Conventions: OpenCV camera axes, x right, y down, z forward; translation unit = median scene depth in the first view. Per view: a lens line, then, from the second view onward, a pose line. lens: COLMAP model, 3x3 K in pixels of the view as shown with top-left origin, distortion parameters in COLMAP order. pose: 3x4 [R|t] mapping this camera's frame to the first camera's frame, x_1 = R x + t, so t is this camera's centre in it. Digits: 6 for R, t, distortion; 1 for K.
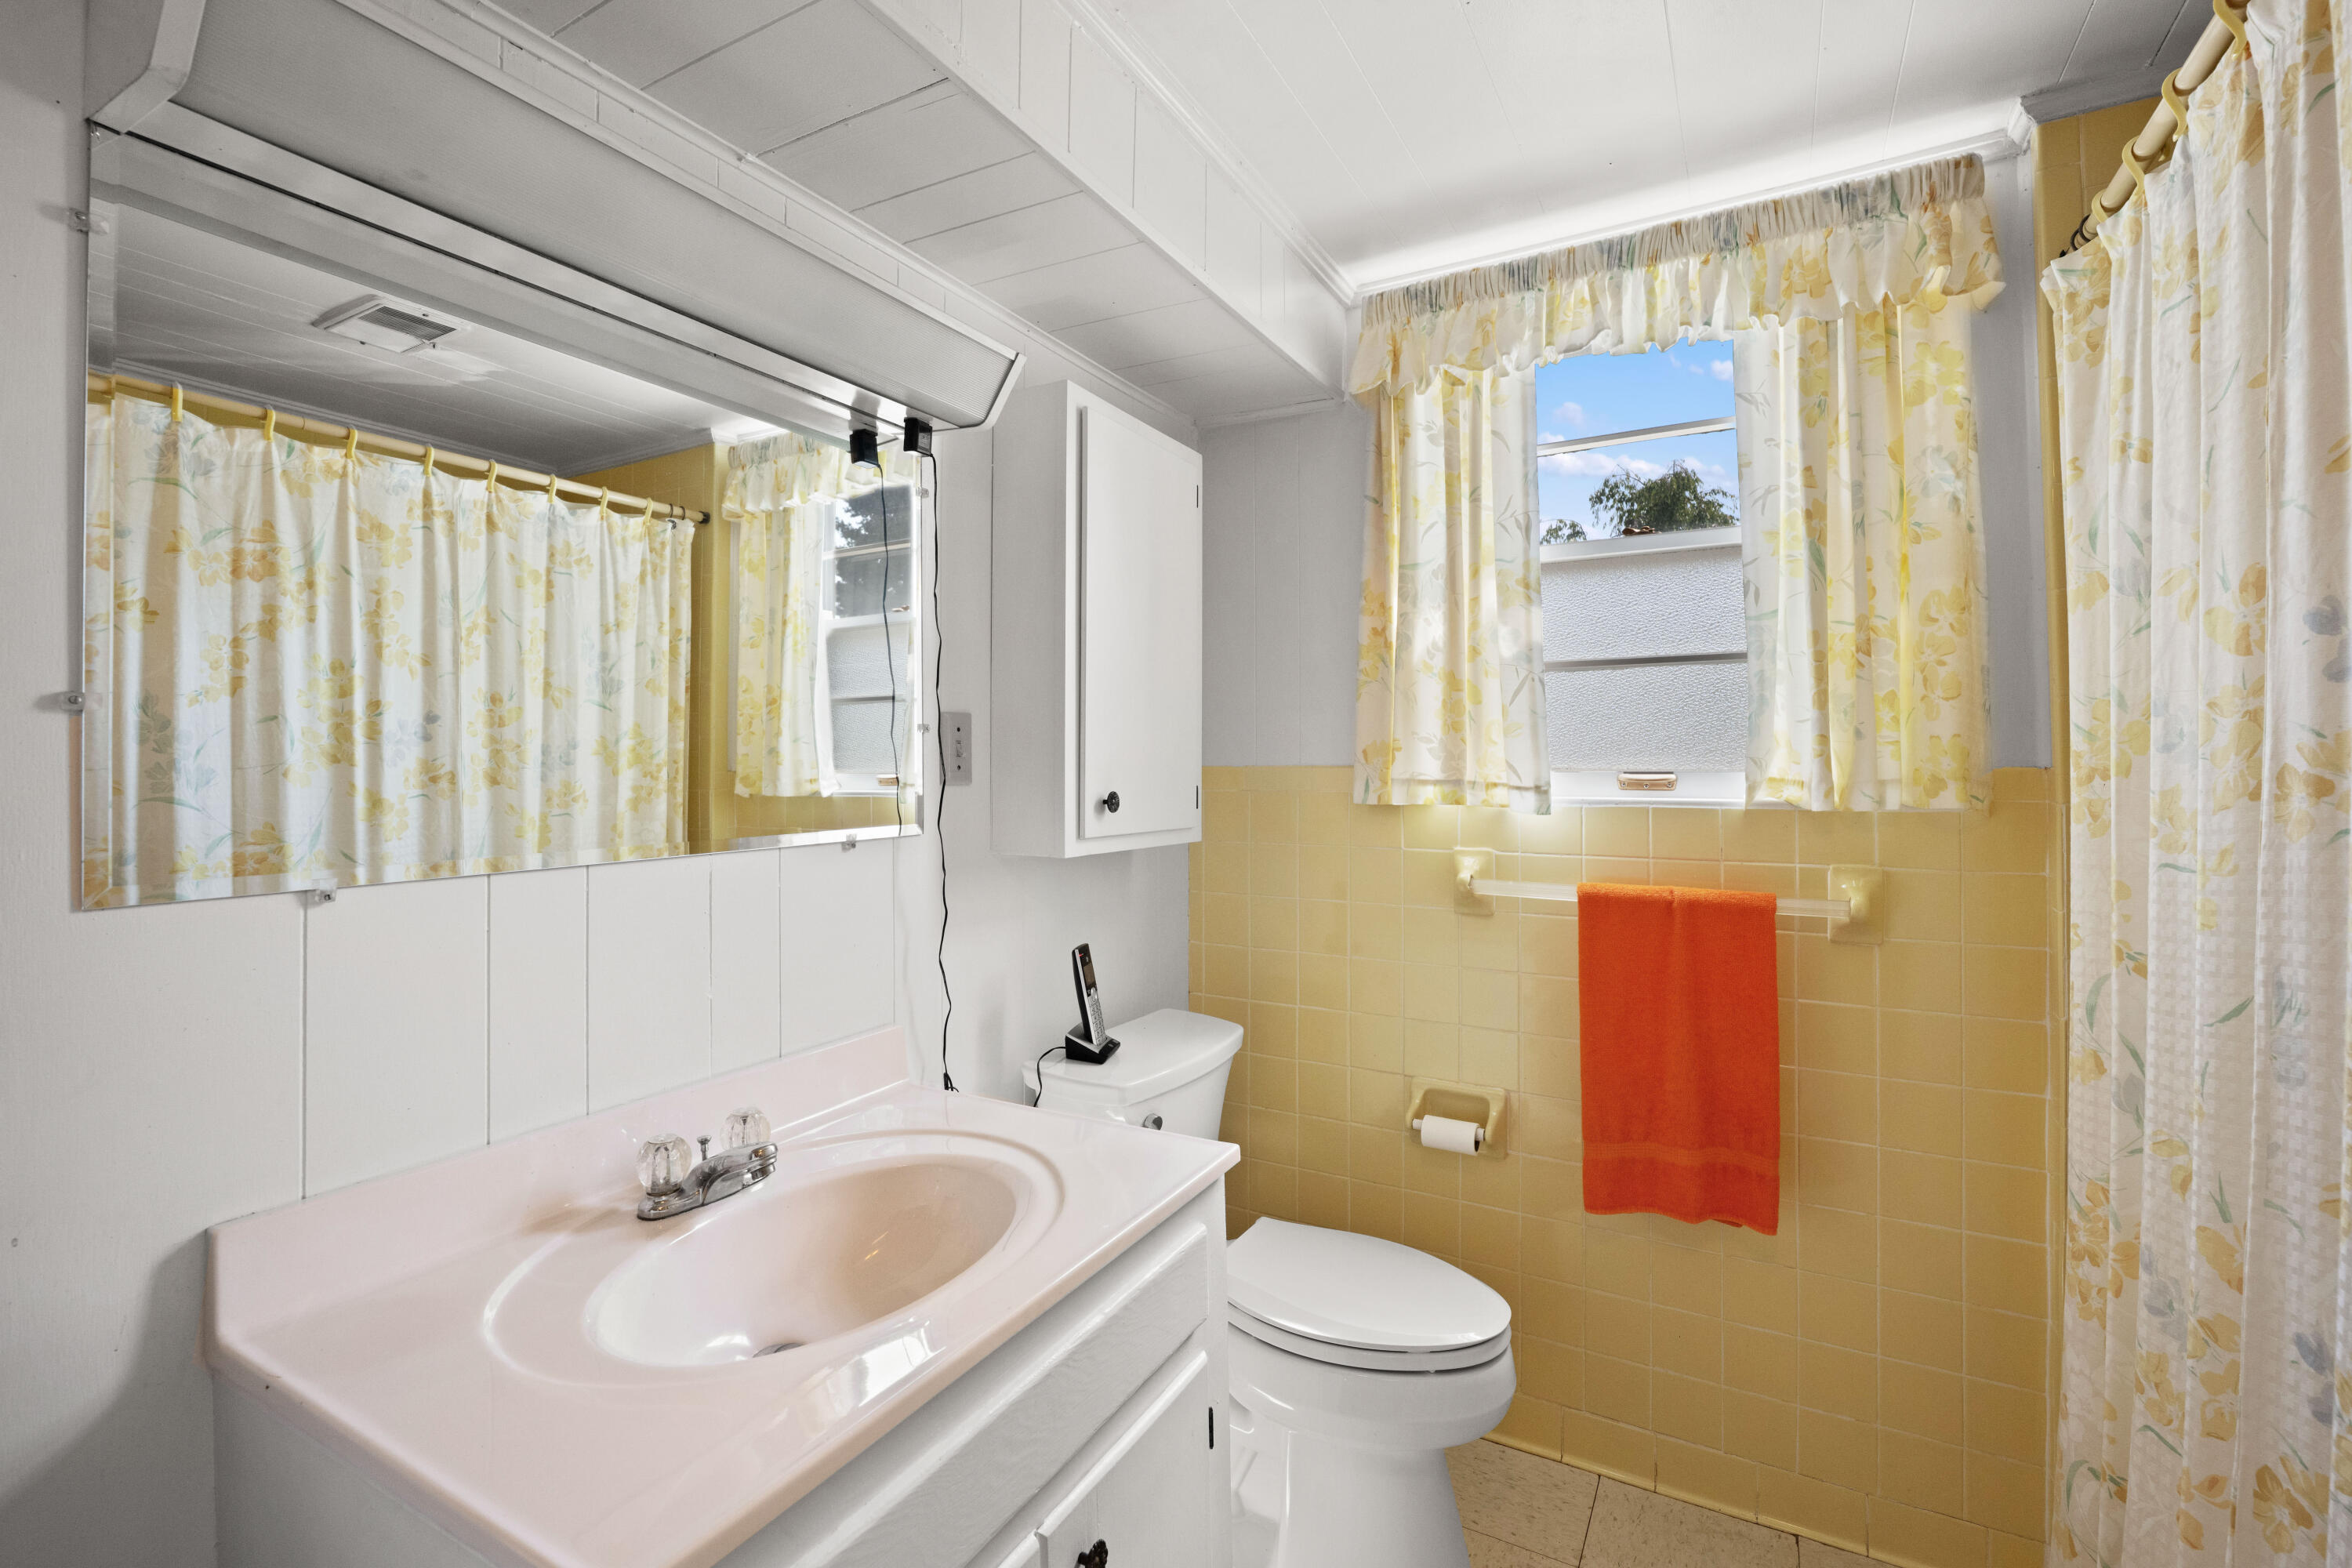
lens RADIAL K [[1021.8, 0, 1166.4], [0, 1021.8, 771.1], [0, 0, 1]] dist [-0.015738, 0.000960]
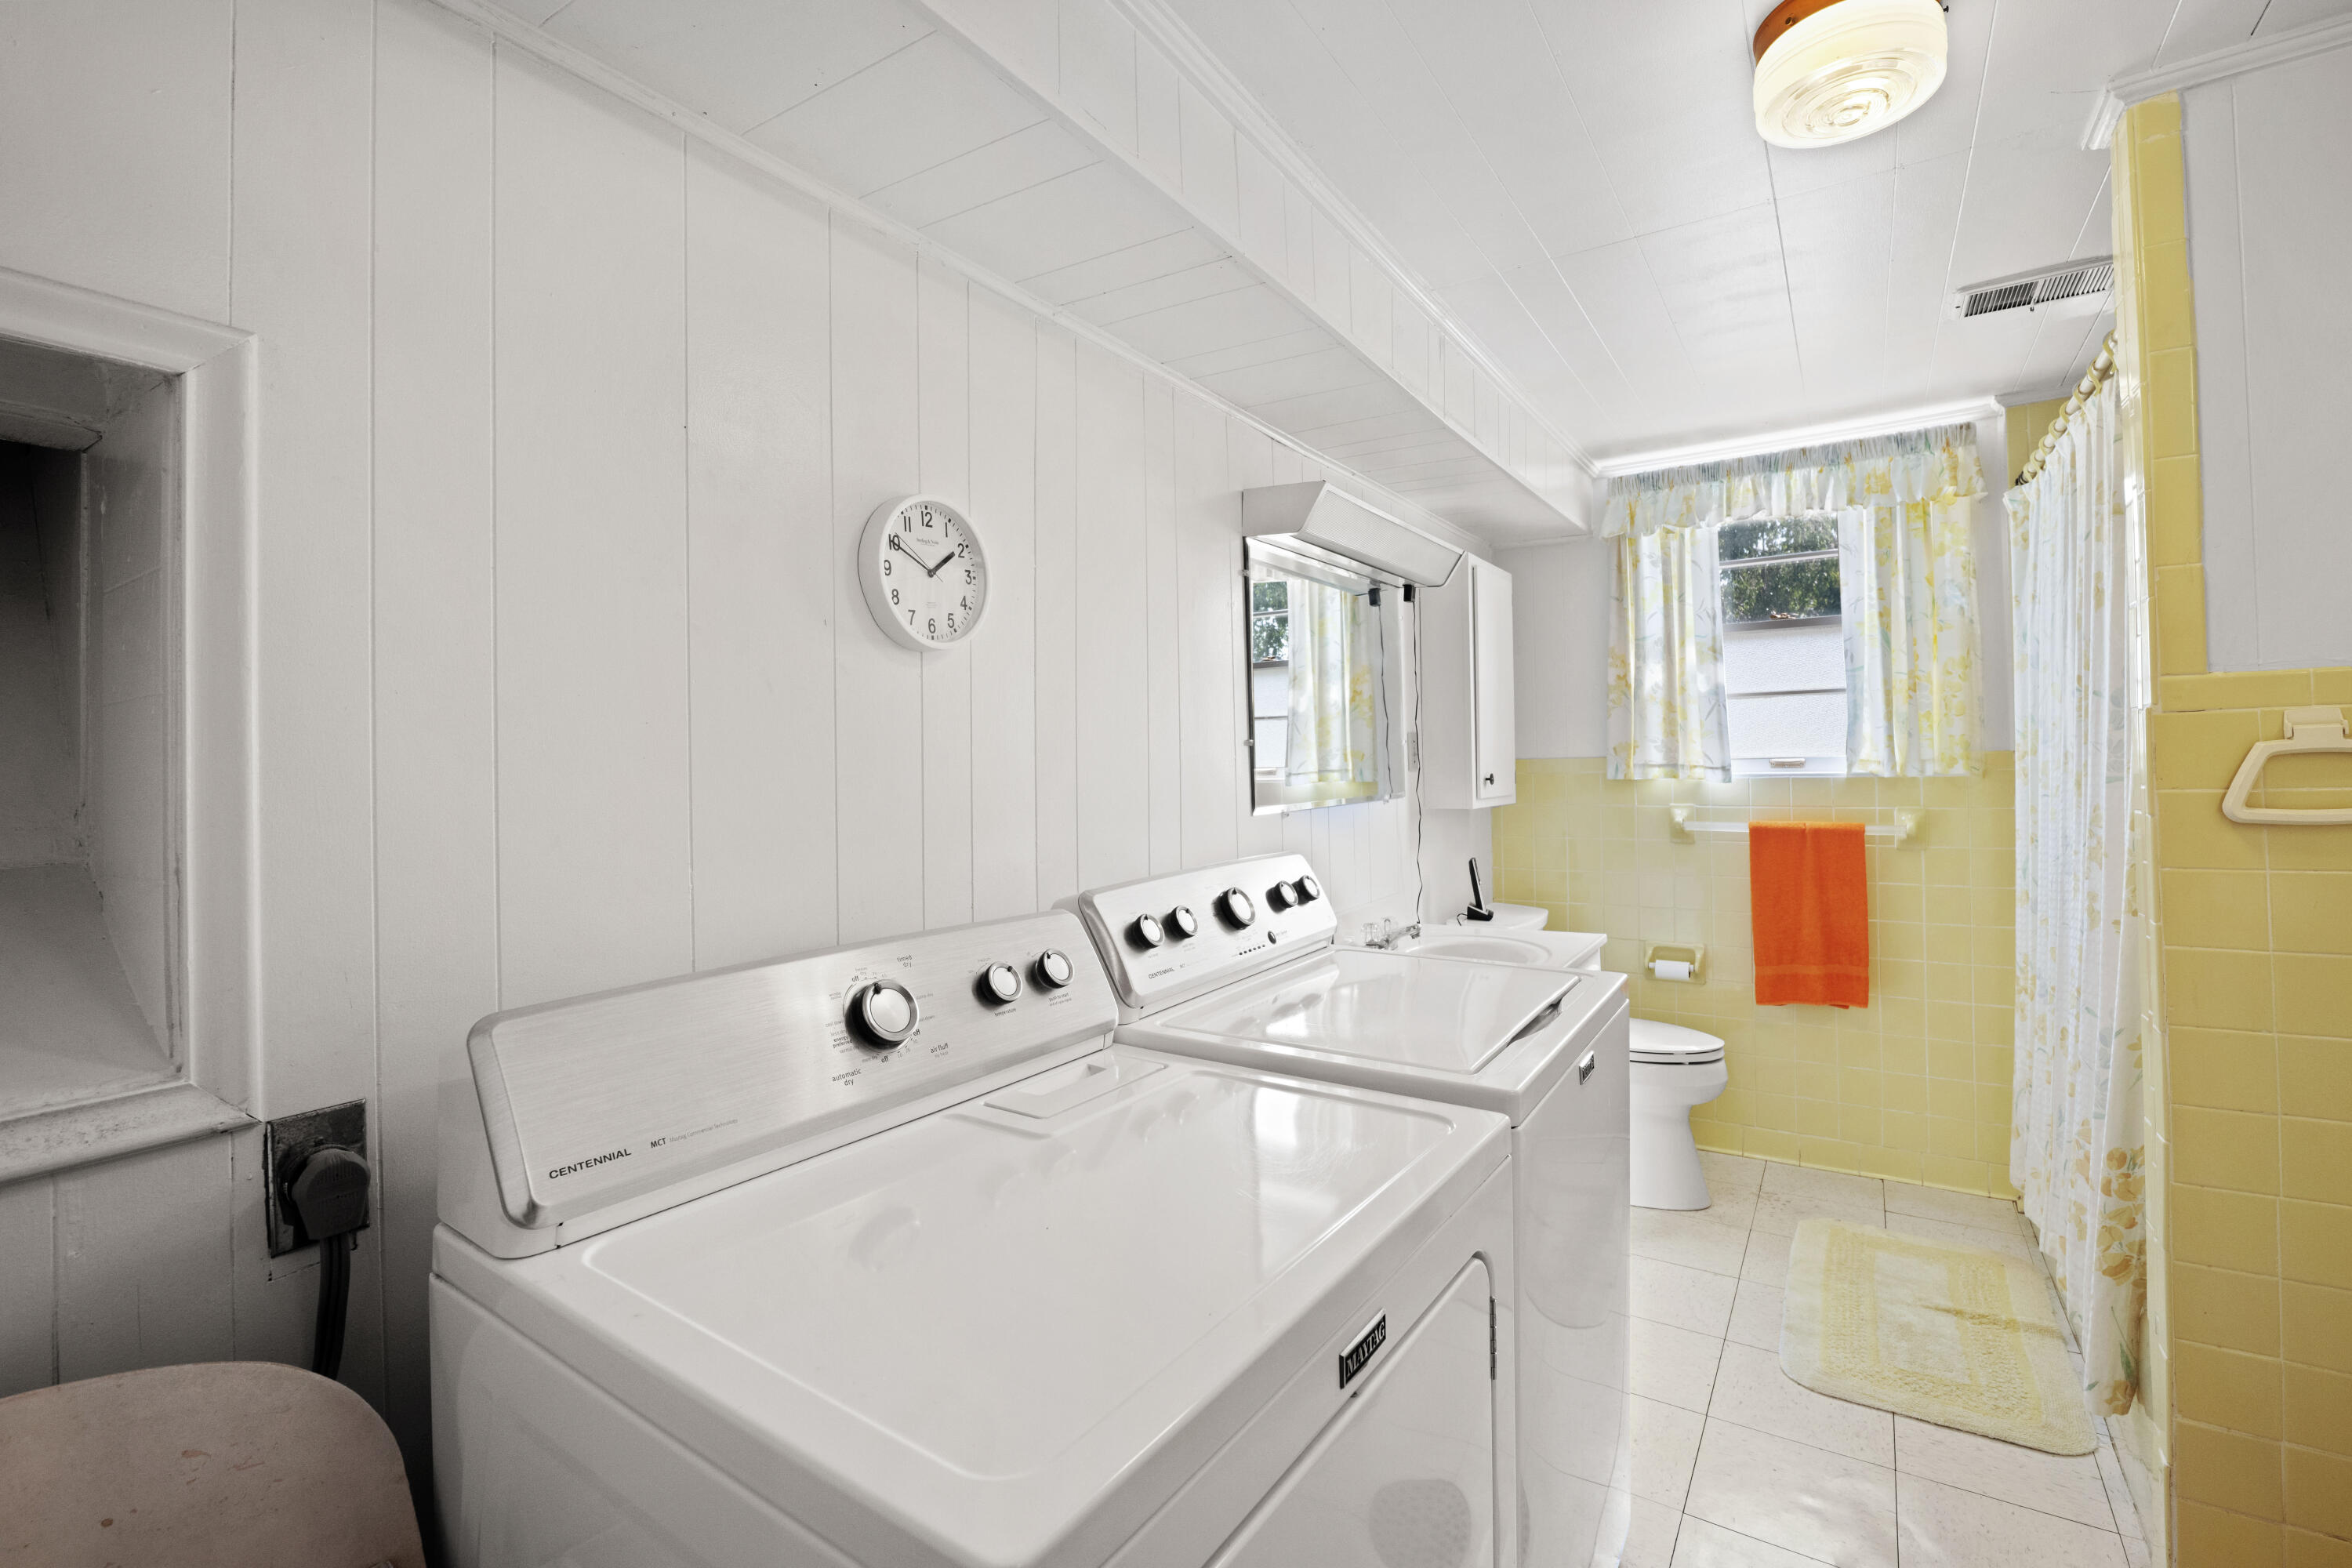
lens RADIAL K [[1021.8, 0, 1184.8], [0, 1021.8, 777.0], [0, 0, 1]] dist [-0.015738, 0.000960]
pose [[0.997851, -0.018203, -0.062945, -0.488781], [0.018912, 0.999764, 0.010691, -0.003969], [0.062736, -0.011858, 0.997960, -0.870532]]
